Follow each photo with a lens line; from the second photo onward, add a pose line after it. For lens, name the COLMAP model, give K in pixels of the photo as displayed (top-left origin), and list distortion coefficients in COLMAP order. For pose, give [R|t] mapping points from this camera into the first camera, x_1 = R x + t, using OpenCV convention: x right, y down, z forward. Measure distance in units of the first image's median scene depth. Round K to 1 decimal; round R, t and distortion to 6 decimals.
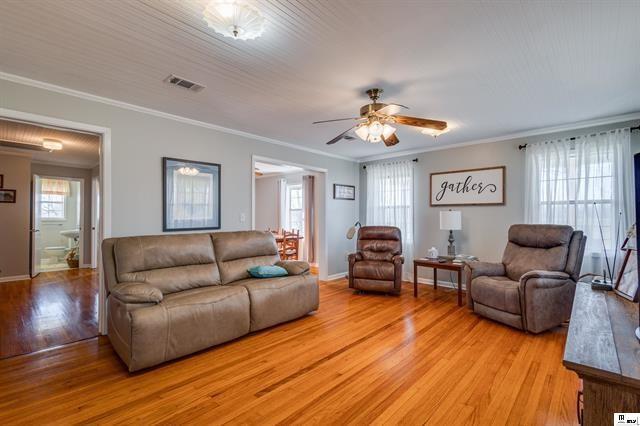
lens RADIAL K [[293.0, 0, 319.5], [0, 293.0, 215.2], [0, 0, 1]] dist [0.002545, 0.000502]
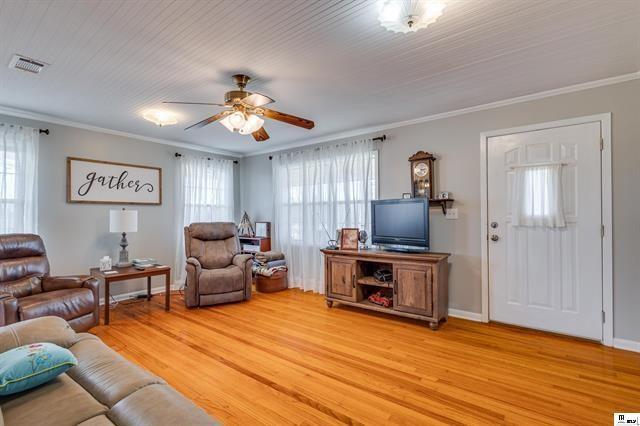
lens RADIAL K [[293.0, 0, 319.5], [0, 293.0, 215.2], [0, 0, 1]] dist [0.002545, 0.000502]
pose [[-0.096639, -0.000183, 0.995319, -0.618697], [0.001683, 0.999999, 0.000347, 0.001631], [-0.995318, 0.001708, -0.096639, 0.710659]]
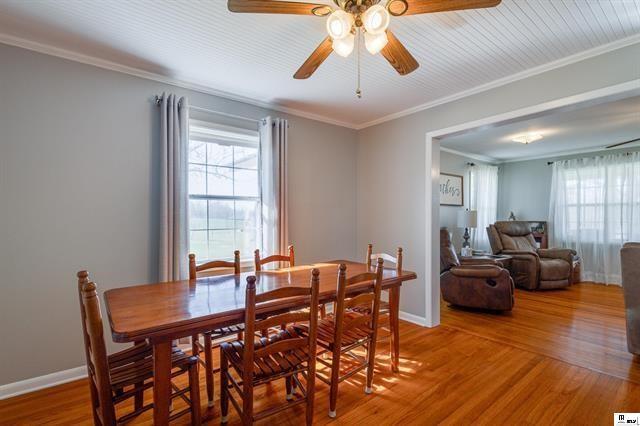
lens RADIAL K [[299.3, 0, 320.0], [0, 299.3, 213.0], [0, 0, 1]] dist [0.010545, -0.000128]
pose [[0.163145, 0.012341, 0.986525, -1.007866], [-0.001000, 0.999923, -0.012343, 0.013177], [-0.986602, 0.001027, 0.163145, 1.854277]]
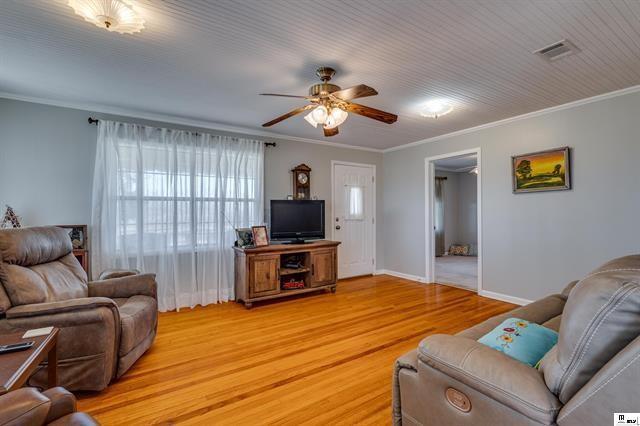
lens RADIAL K [[293.0, 0, 319.5], [0, 293.0, 215.2], [0, 0, 1]] dist [0.002545, 0.000502]
pose [[-0.969101, 0.004284, 0.246628, -0.006352], [0.005098, 0.999983, 0.002664, 0.008469], [-0.246613, 0.003839, -0.969107, 1.563916]]
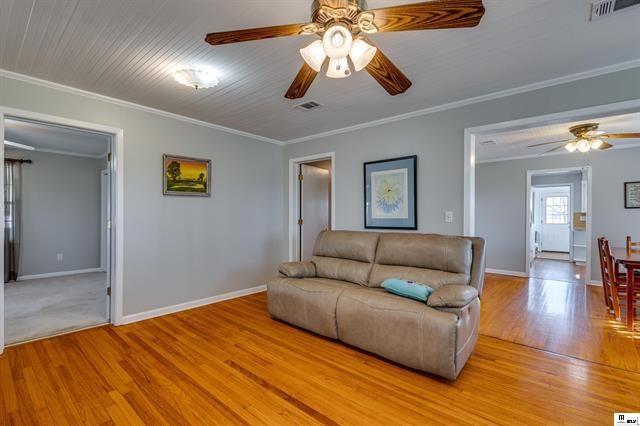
lens RADIAL K [[293.0, 0, 319.5], [0, 293.0, 215.2], [0, 0, 1]] dist [0.002545, 0.000502]
pose [[0.035509, -0.000602, -0.999369, 0.604869], [0.000381, 1.000000, -0.000589, 0.004895], [0.999369, -0.000359, 0.035509, 0.794652]]
